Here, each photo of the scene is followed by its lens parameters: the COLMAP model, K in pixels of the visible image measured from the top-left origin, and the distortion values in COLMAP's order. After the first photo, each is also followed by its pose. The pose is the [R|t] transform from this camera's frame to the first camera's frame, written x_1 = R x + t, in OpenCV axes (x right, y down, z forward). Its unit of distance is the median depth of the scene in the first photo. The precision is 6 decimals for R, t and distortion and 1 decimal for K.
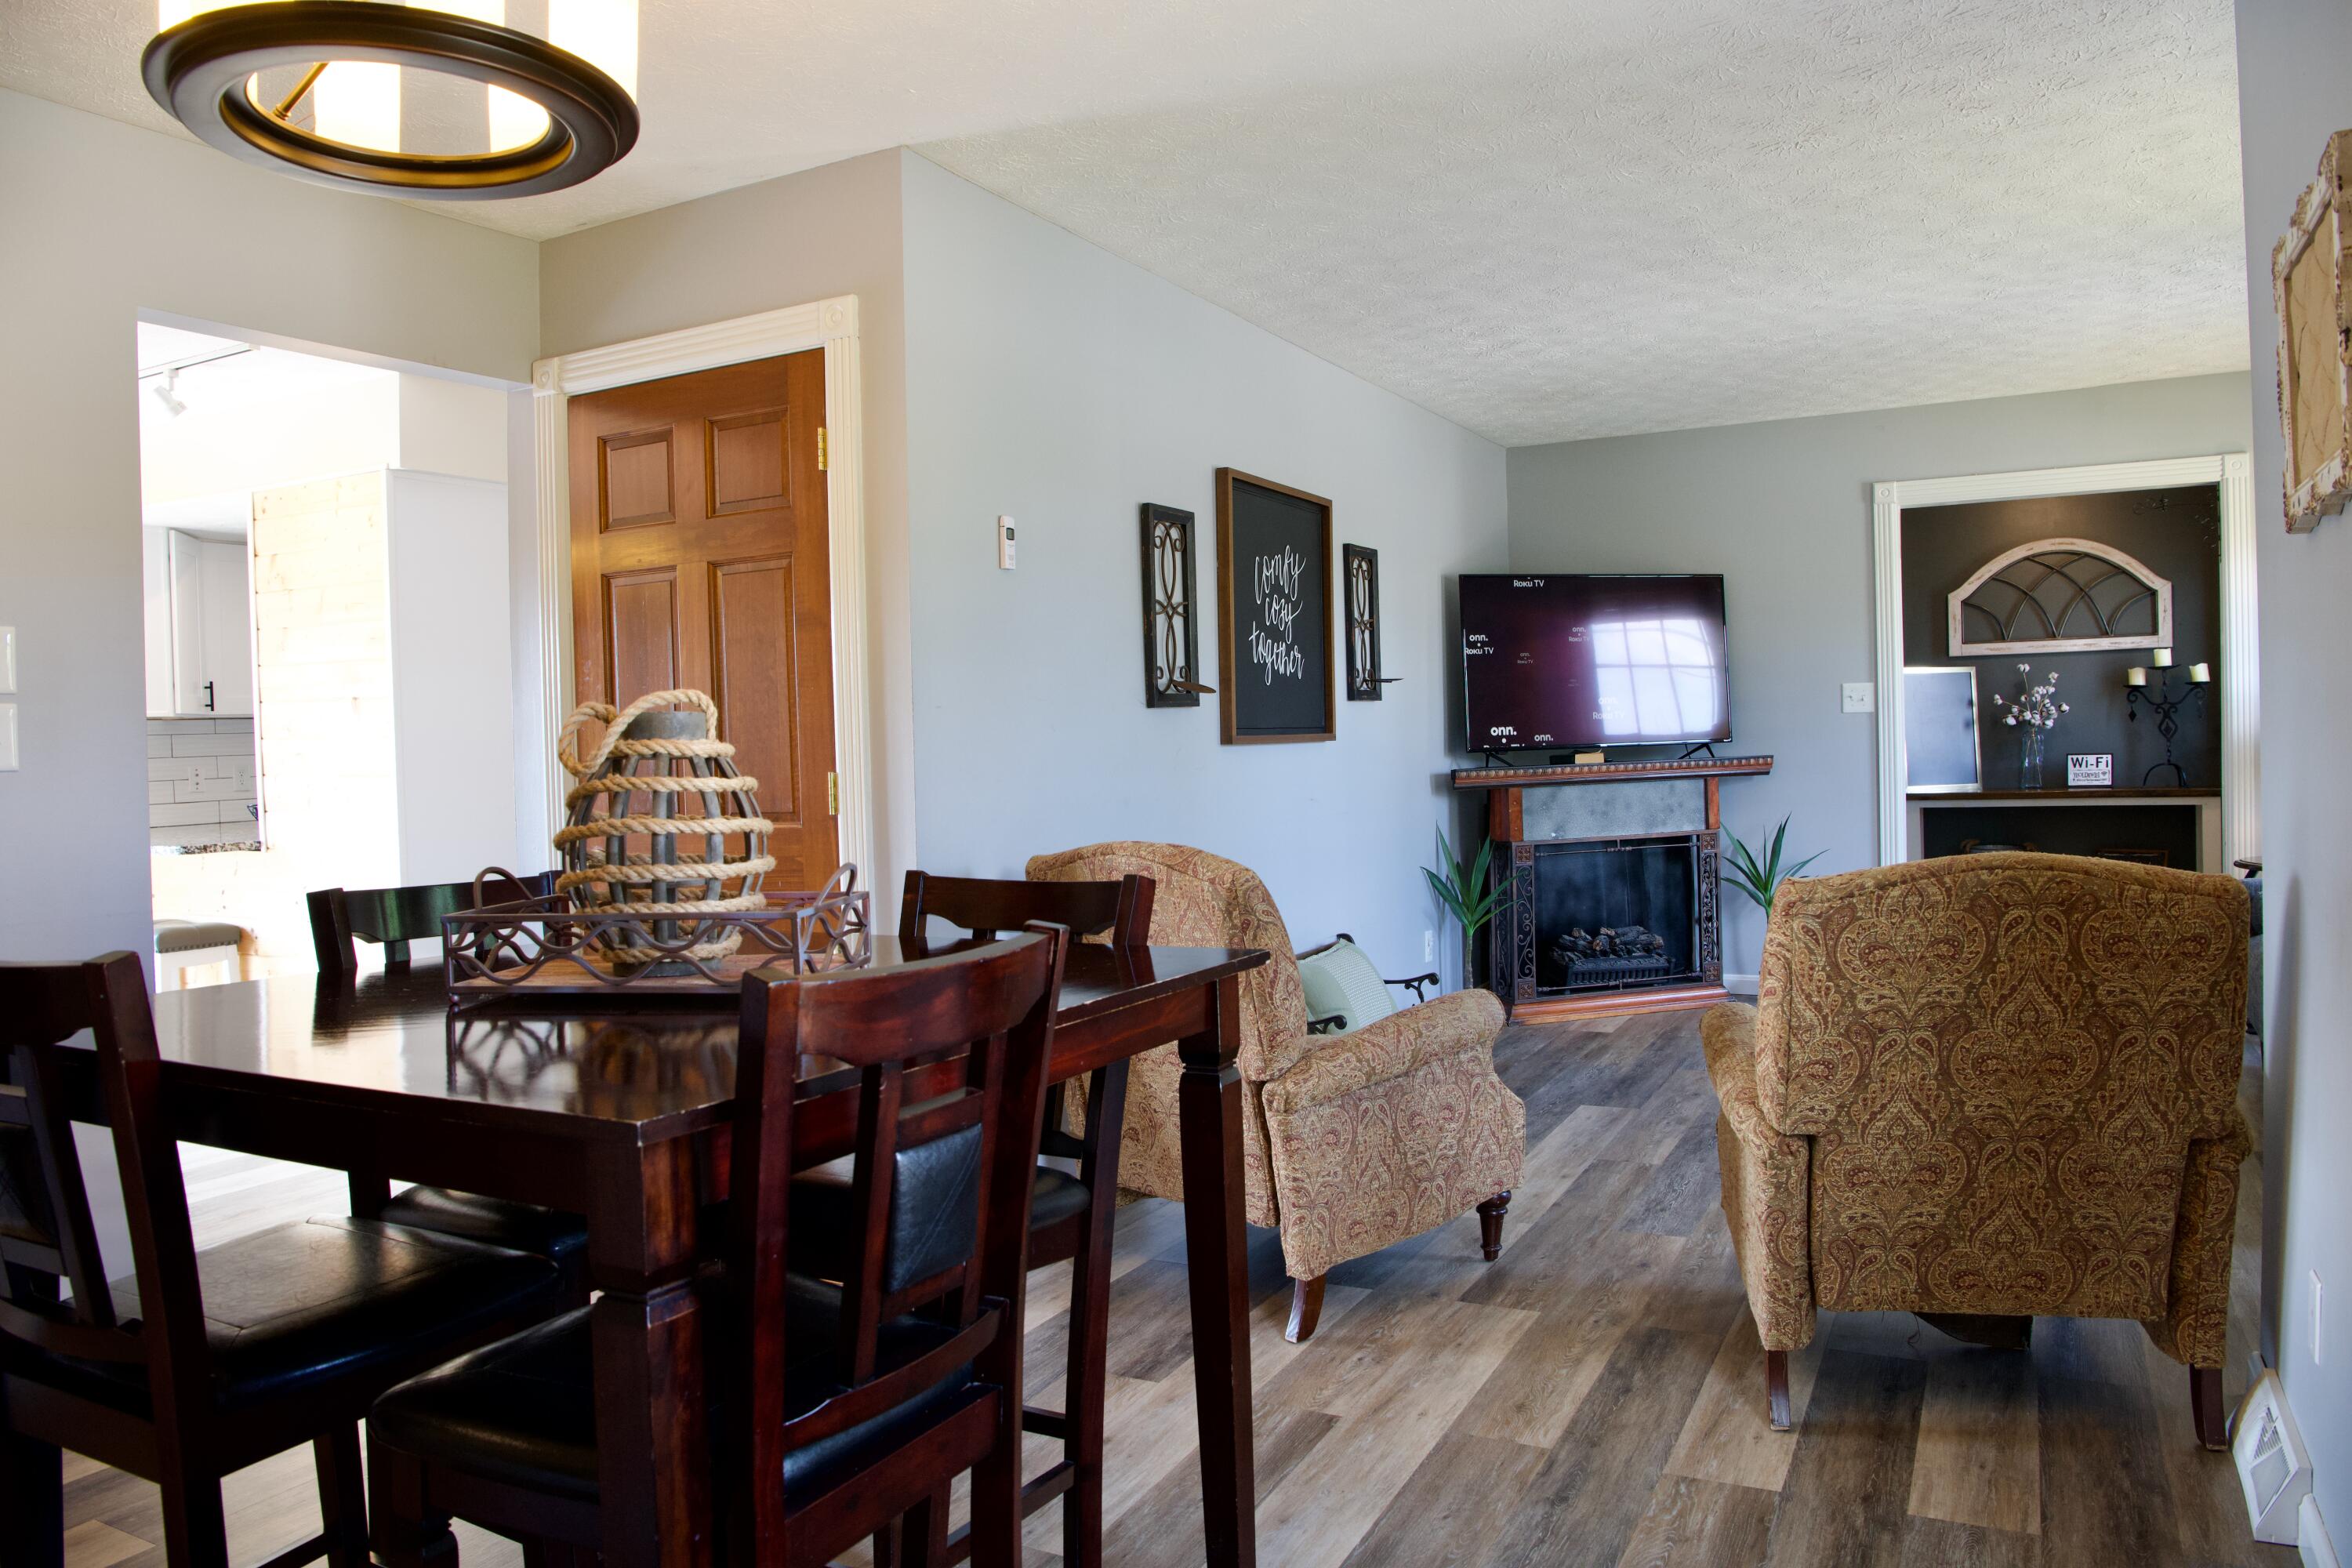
lens RADIAL K [[1608.5, 0, 1175.6], [0, 1608.5, 779.7], [0, 0, 1]] dist [-0.044884, -0.003397]
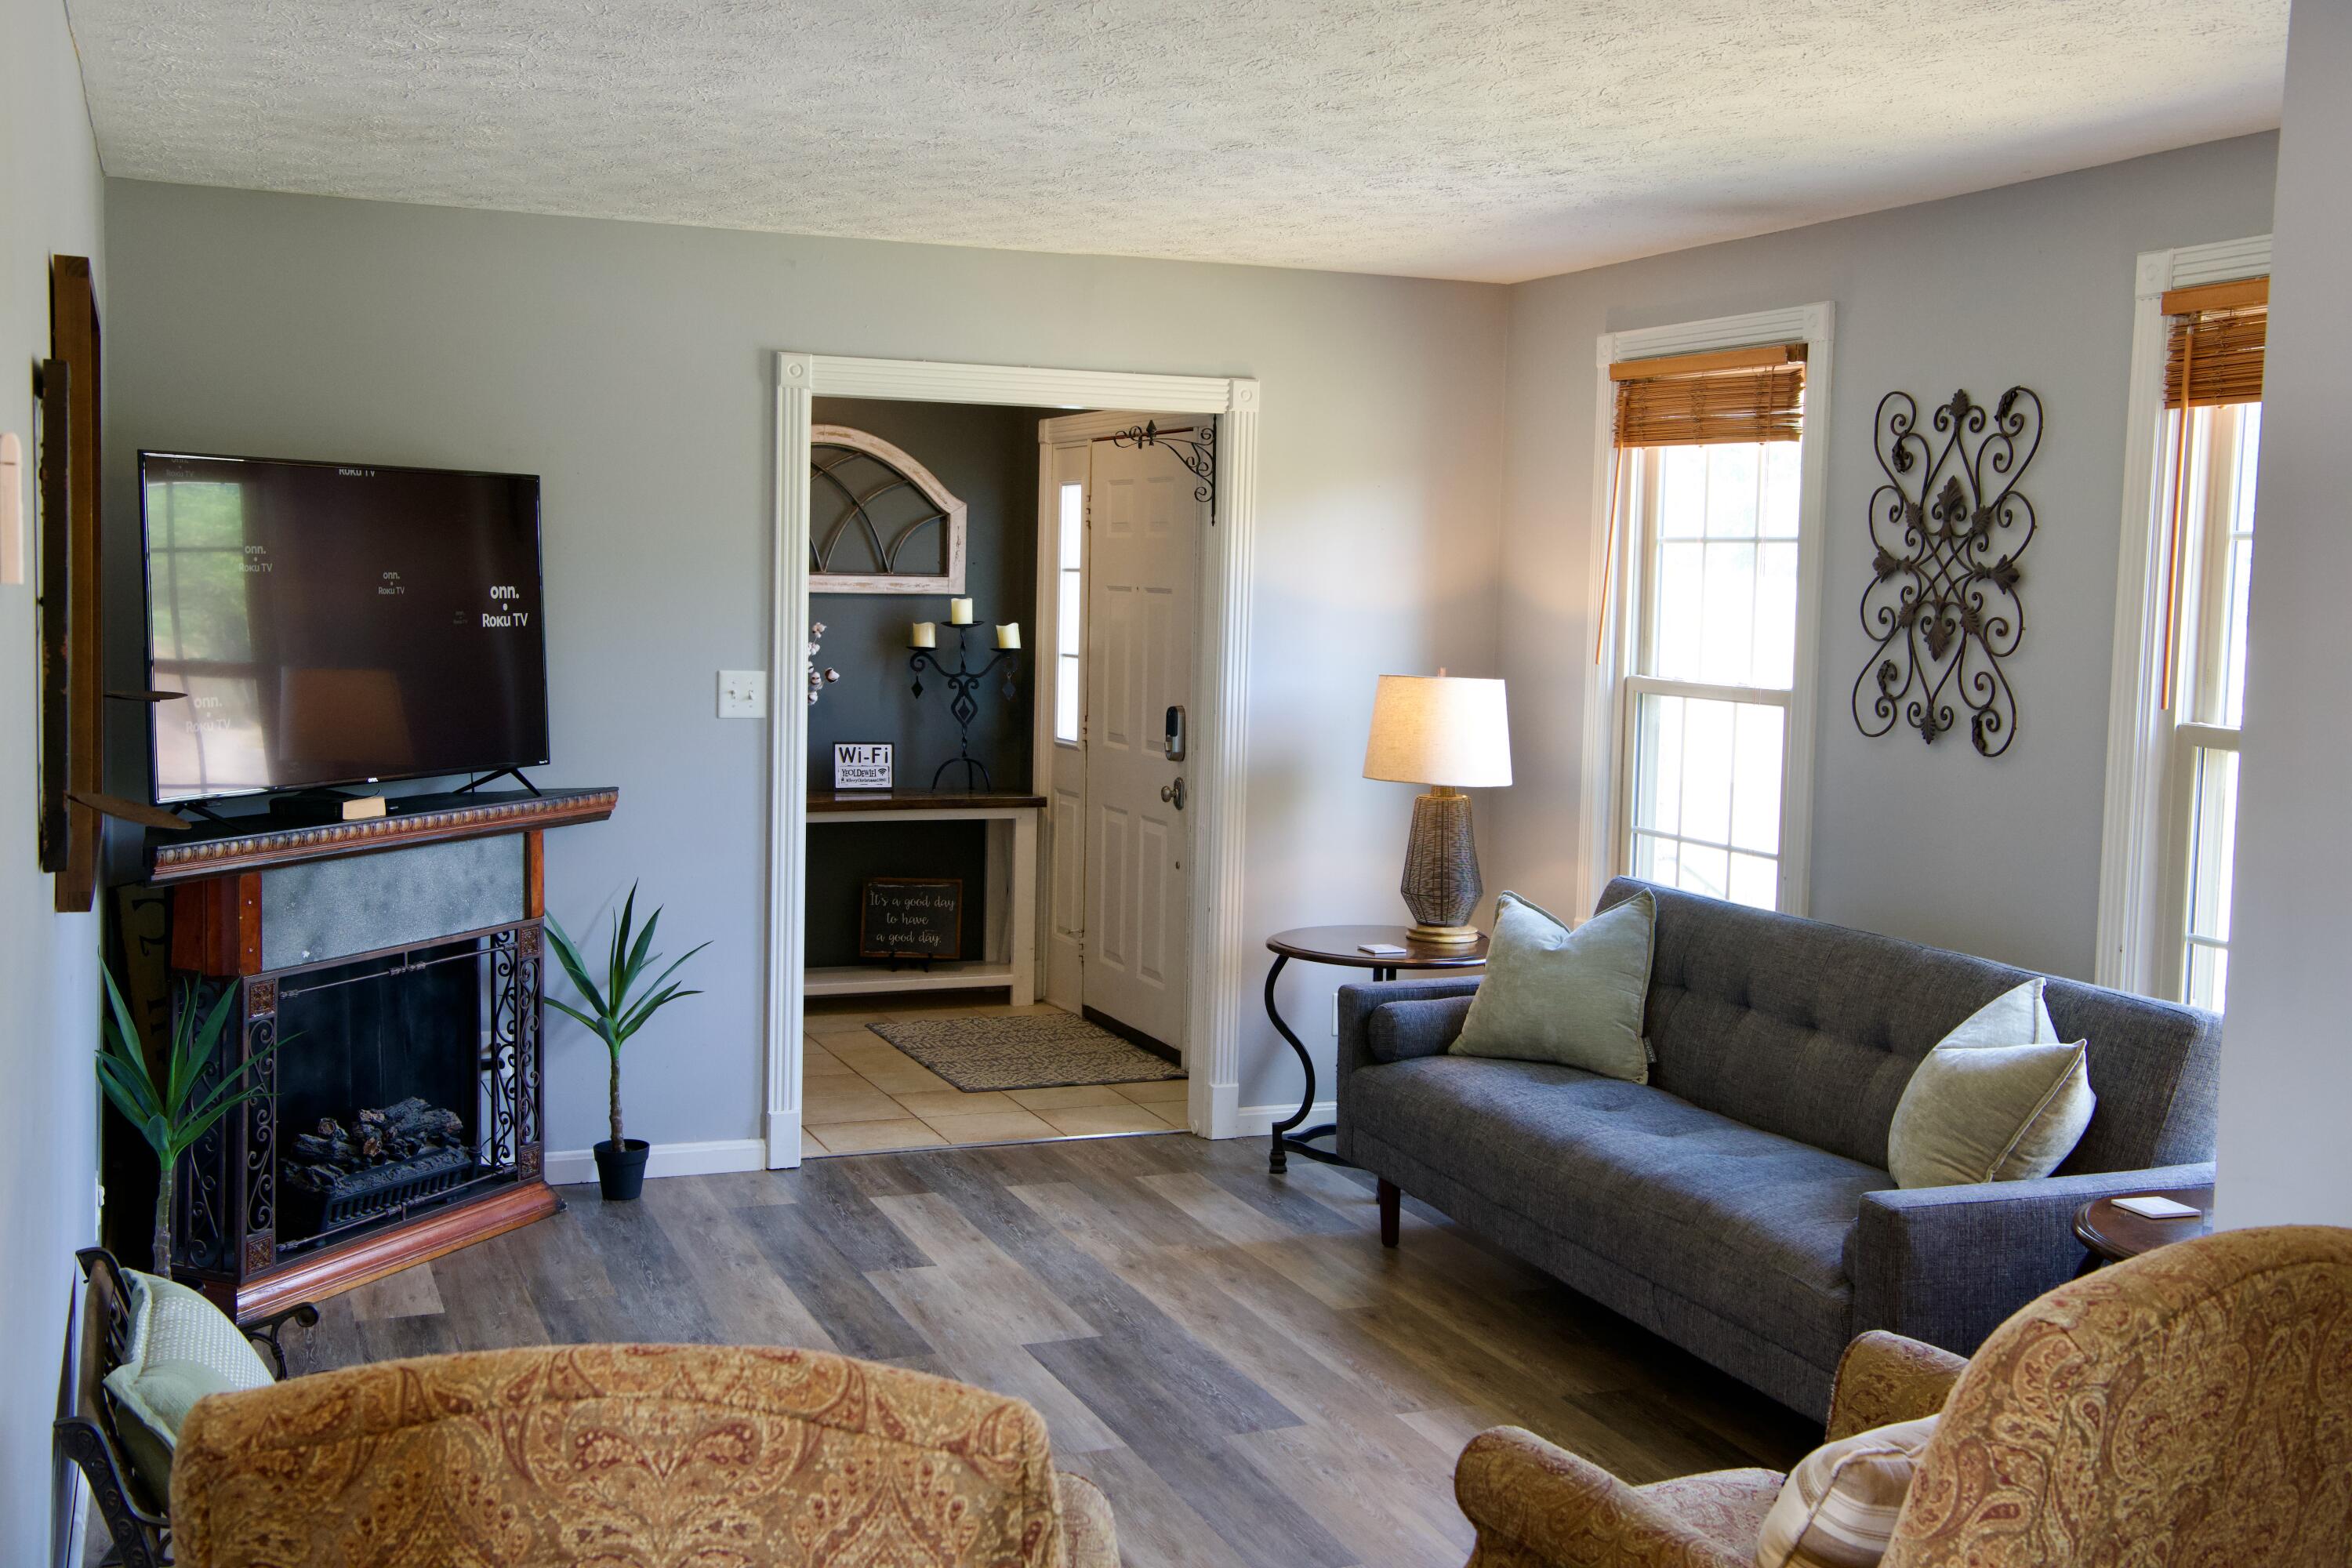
lens RADIAL K [[2467.5, 0, 1176.4], [0, 2467.5, 781.9], [0, 0, 1]] dist [0.040615, 0.000000]
pose [[0.654211, -0.020736, 0.756028, -0.193020], [-0.019946, 0.998803, 0.044654, -0.064098], [-0.756049, -0.044293, 0.653015, 0.241624]]
